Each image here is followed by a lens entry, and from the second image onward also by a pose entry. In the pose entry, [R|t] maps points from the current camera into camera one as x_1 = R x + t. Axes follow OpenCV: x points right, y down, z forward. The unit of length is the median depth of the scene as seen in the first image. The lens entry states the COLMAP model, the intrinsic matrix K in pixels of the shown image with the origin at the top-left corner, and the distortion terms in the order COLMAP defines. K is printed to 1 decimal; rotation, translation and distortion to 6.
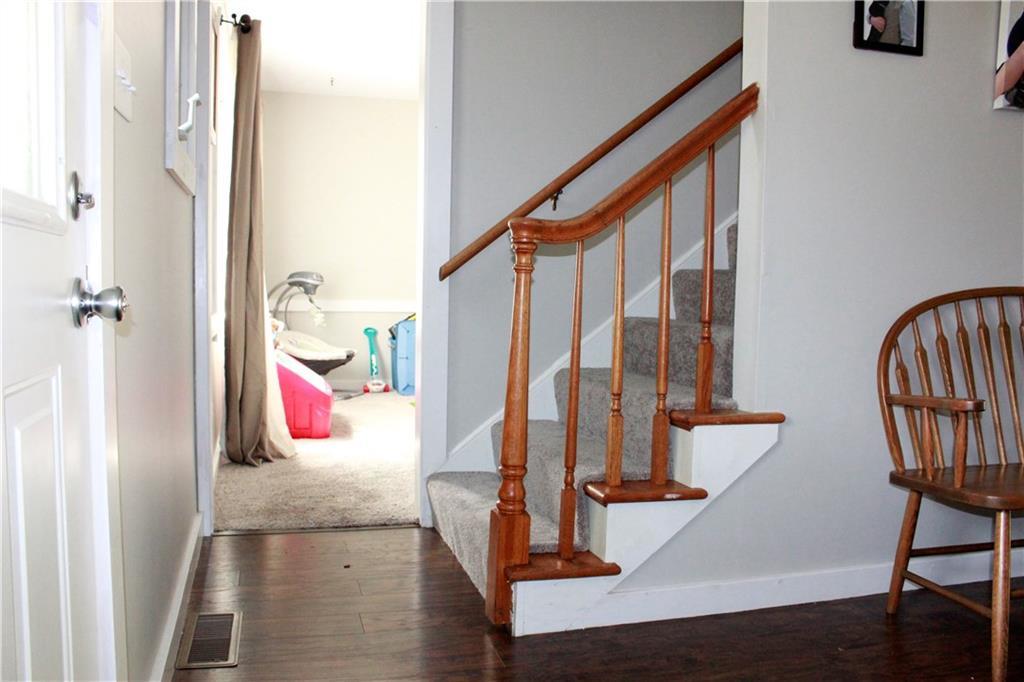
lens RADIAL K [[854.4, 0, 509.7], [0, 854.4, 355.0], [0, 0, 1]] dist [-0.164540, 0.148054]
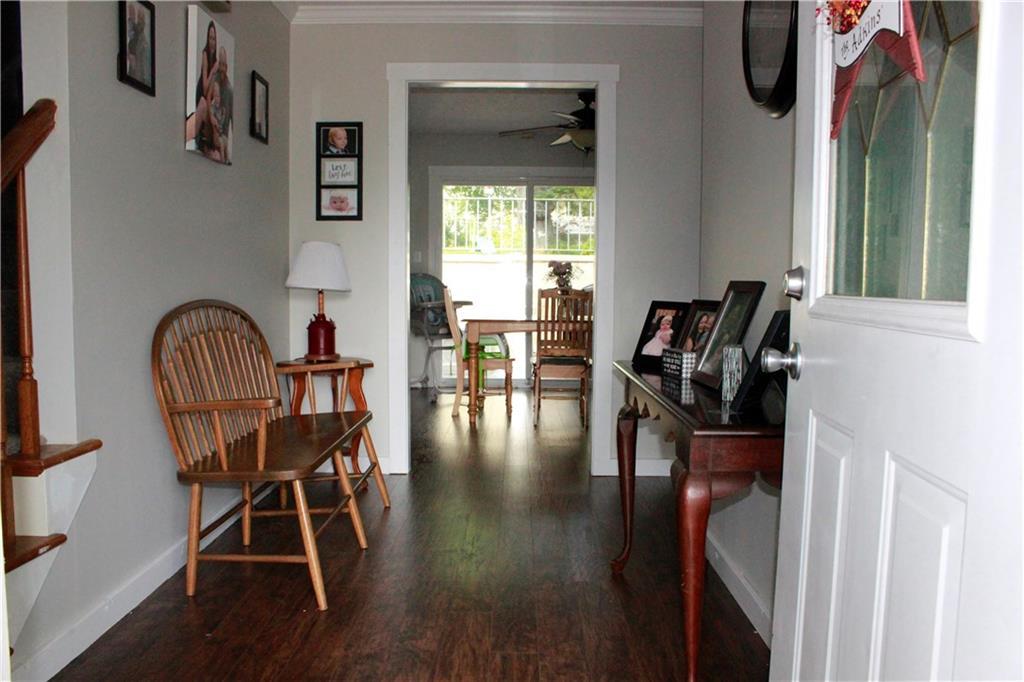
lens RADIAL K [[854.4, 0, 509.7], [0, 854.4, 355.0], [0, 0, 1]] dist [-0.164540, 0.148054]
pose [[0.288062, -0.094405, 0.952947, -0.466056], [0.070386, 0.994524, 0.077247, -0.072260], [-0.955021, 0.044822, 0.293130, 0.236833]]
